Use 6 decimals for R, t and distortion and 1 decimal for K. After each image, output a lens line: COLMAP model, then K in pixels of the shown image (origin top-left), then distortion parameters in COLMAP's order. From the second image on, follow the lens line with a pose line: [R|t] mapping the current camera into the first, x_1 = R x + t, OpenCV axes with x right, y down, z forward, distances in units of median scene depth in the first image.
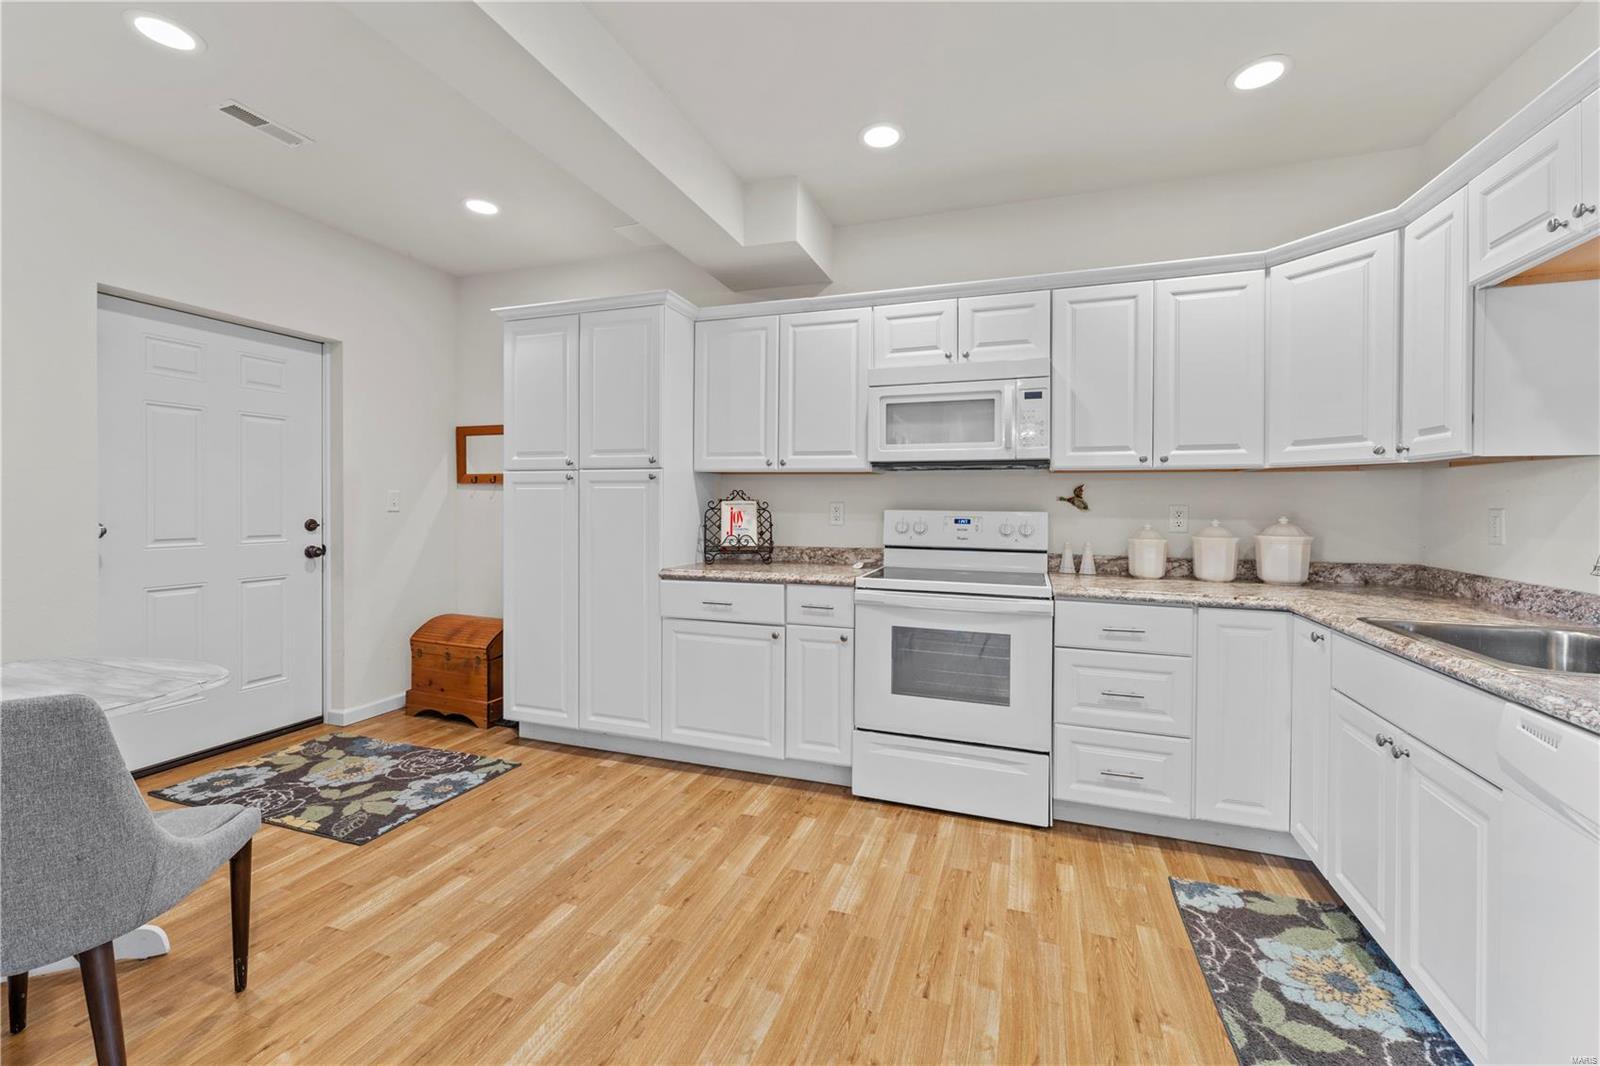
lens RADIAL K [[641.3, 0, 790.6], [0, 641.3, 504.5], [0, 0, 1]] dist [0.003809, -0.000317]
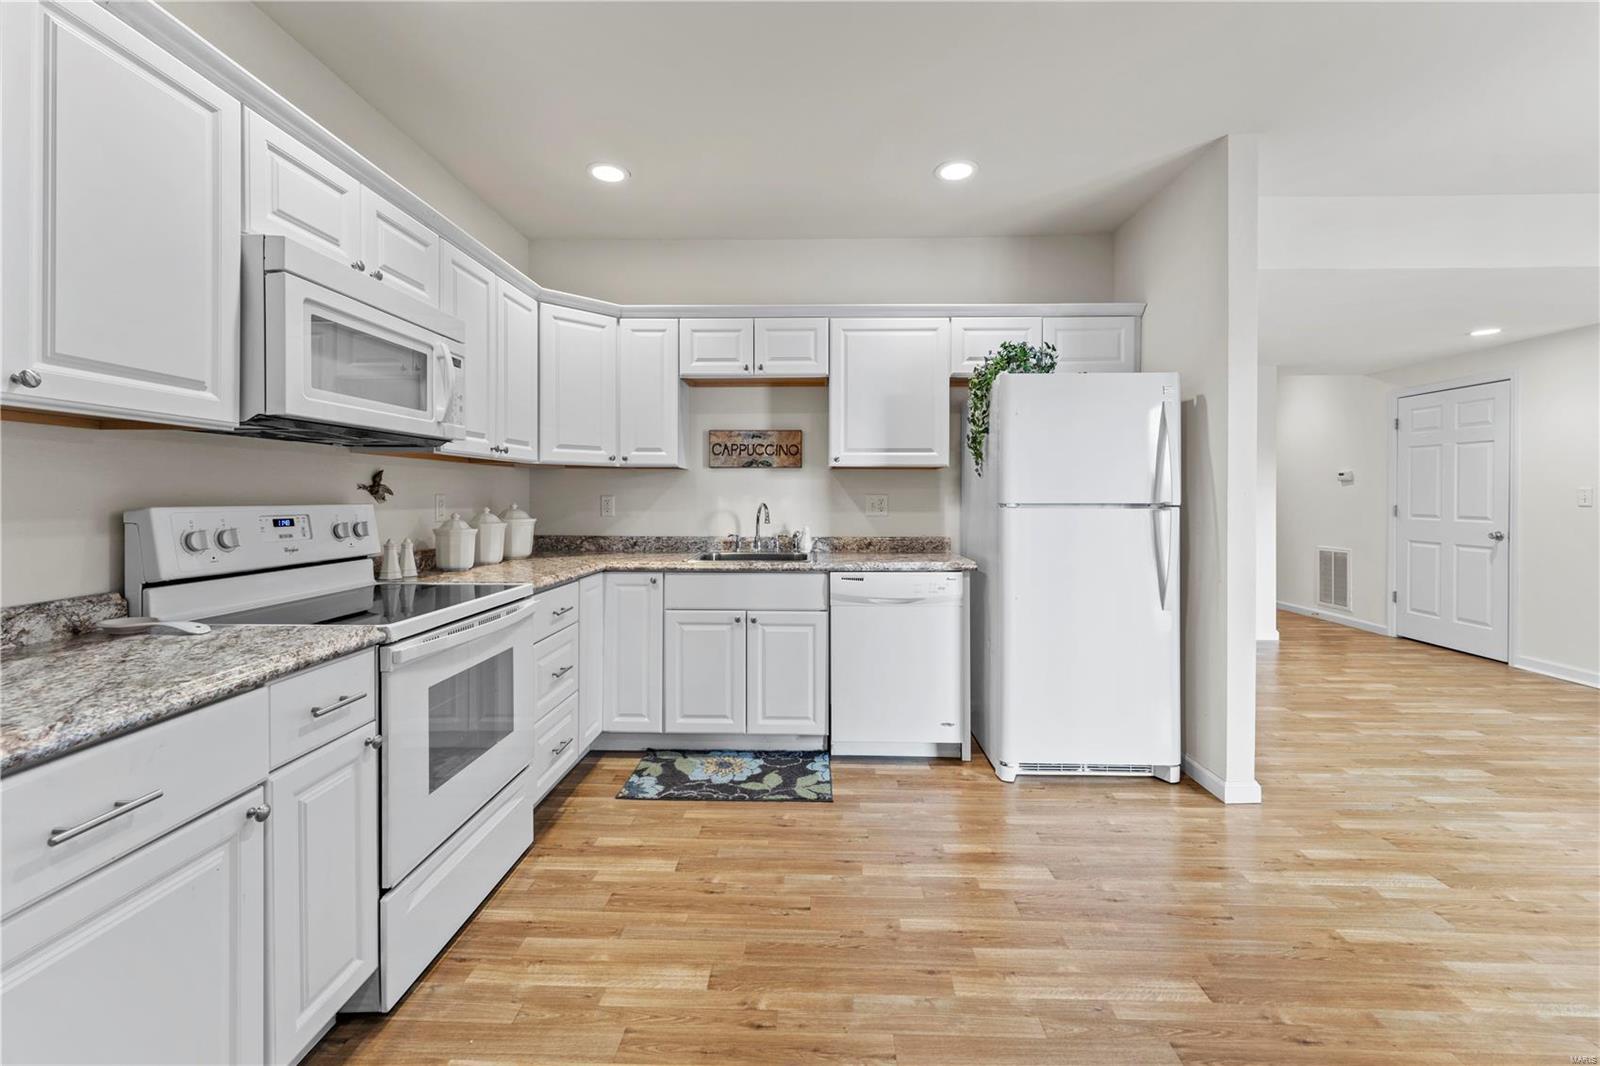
lens RADIAL K [[641.3, 0, 820.7], [0, 641.3, 489.2], [0, 0, 1]] dist [0.003809, -0.000317]
pose [[-0.321077, 0.001682, 0.947052, -0.723230], [-0.001128, 0.999997, -0.002159, -0.007572], [-0.947052, -0.001761, -0.321074, 1.063287]]
